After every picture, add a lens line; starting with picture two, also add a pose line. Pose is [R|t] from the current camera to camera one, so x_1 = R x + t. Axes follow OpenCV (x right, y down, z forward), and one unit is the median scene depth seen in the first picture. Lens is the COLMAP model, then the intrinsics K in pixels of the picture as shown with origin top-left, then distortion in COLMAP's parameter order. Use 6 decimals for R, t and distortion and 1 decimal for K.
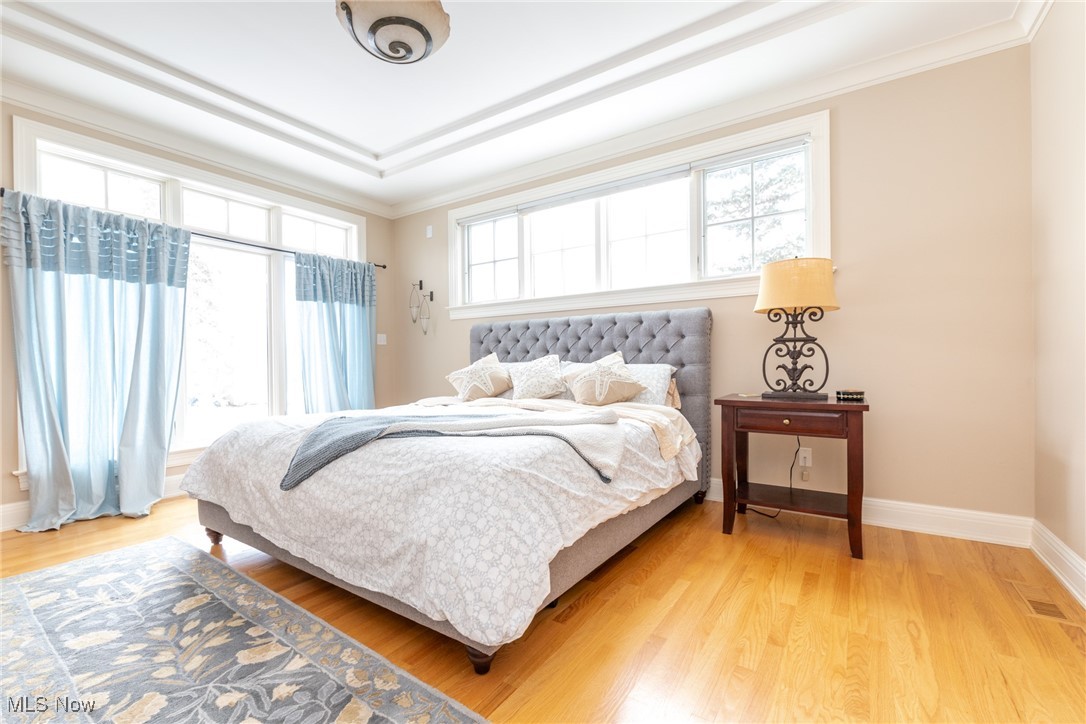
lens RADIAL K [[475.9, 0, 538.0], [0, 475.9, 364.0], [0, 0, 1]] dist [0.001128, 0.000324]
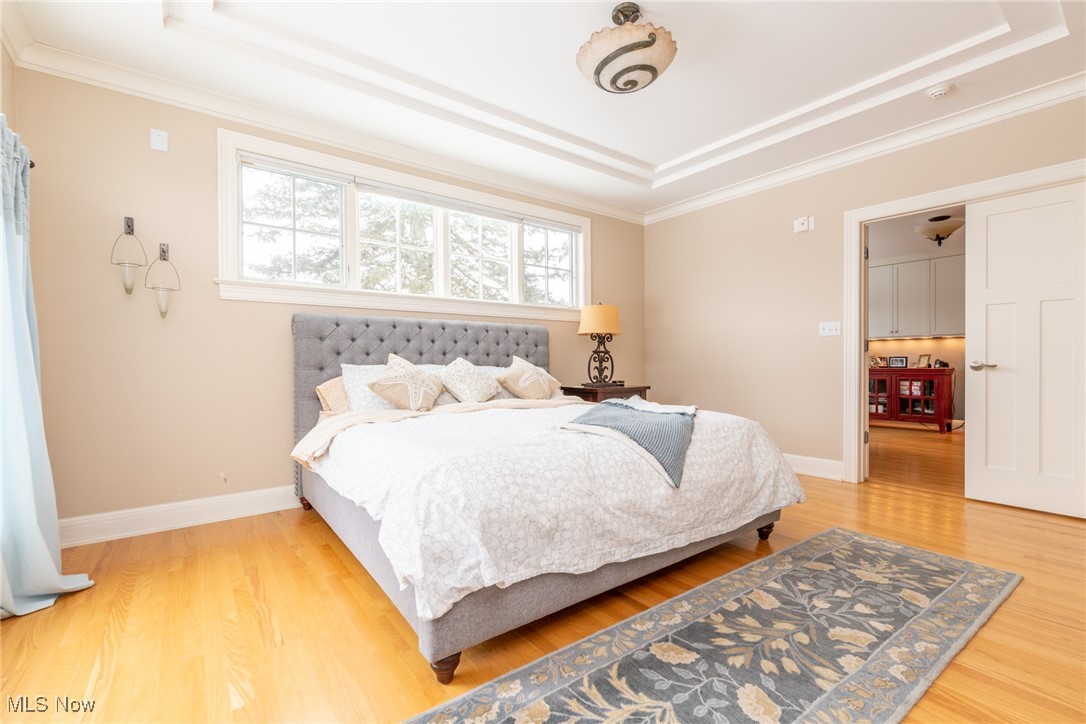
lens RADIAL K [[470.9, 0, 543.0], [0, 470.9, 362.0], [0, 0, 1]] dist [-0.002907, -0.000329]
pose [[0.307772, 0.009689, 0.951411, -1.050213], [0.006556, 0.999903, -0.012304, 0.003889], [-0.951438, 0.010025, 0.307678, 0.638195]]
